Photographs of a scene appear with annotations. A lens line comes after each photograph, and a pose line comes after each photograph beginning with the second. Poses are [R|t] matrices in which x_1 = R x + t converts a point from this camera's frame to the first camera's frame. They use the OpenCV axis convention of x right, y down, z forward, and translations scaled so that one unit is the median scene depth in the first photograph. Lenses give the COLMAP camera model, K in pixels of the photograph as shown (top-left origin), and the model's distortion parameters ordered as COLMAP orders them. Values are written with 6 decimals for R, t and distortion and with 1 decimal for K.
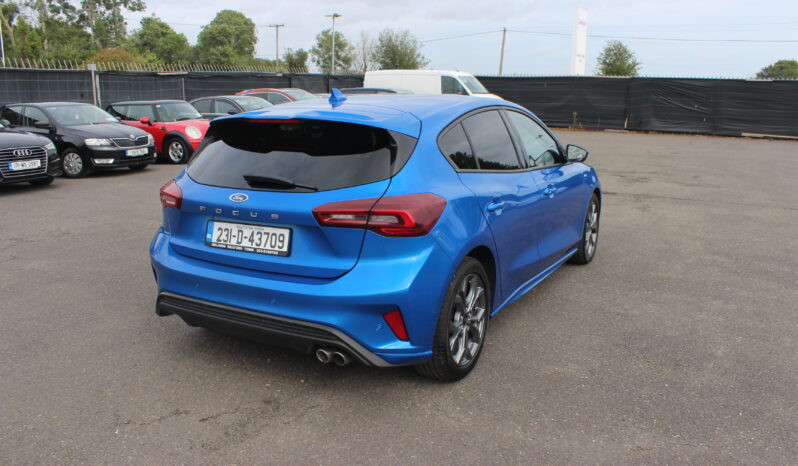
lens RADIAL K [[656.9, 0, 413.0], [0, 656.9, 236.0], [0, 0, 1]] dist [-0.174631, 0.158566]
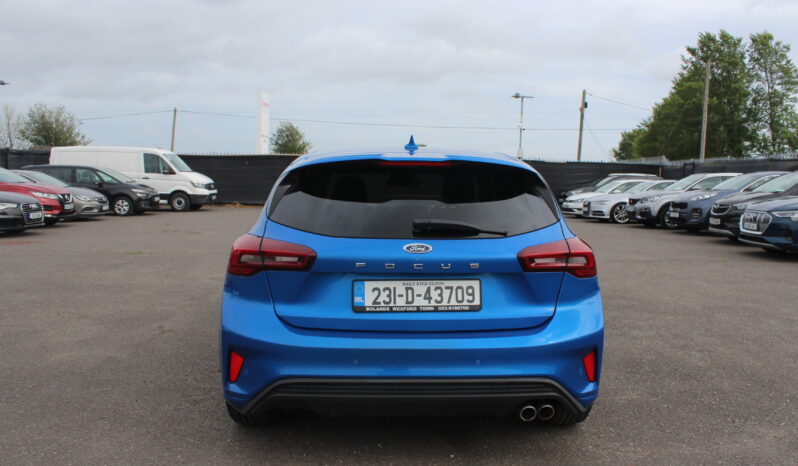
lens RADIAL K [[656.9, 0, 413.0], [0, 656.9, 236.0], [0, 0, 1]] dist [-0.174631, 0.158566]
pose [[0.862619, -0.036214, 0.504556, -0.685207], [0.099191, 0.990180, -0.098514, 0.009091], [-0.496033, 0.135027, 0.857740, 0.249157]]
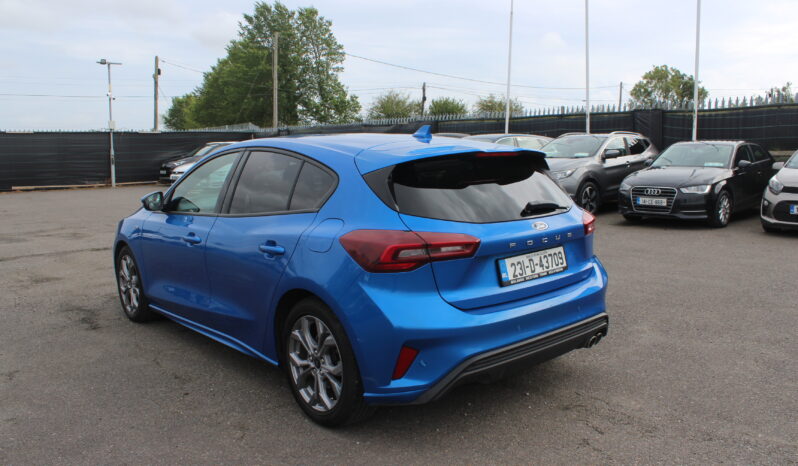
lens RADIAL K [[656.9, 0, 413.0], [0, 656.9, 236.0], [0, 0, 1]] dist [-0.174631, 0.158566]
pose [[0.344211, -0.139203, 0.928516, -1.261059], [0.216494, 0.974066, 0.065775, -0.150145], [-0.913591, 0.178377, 0.365421, 0.779608]]
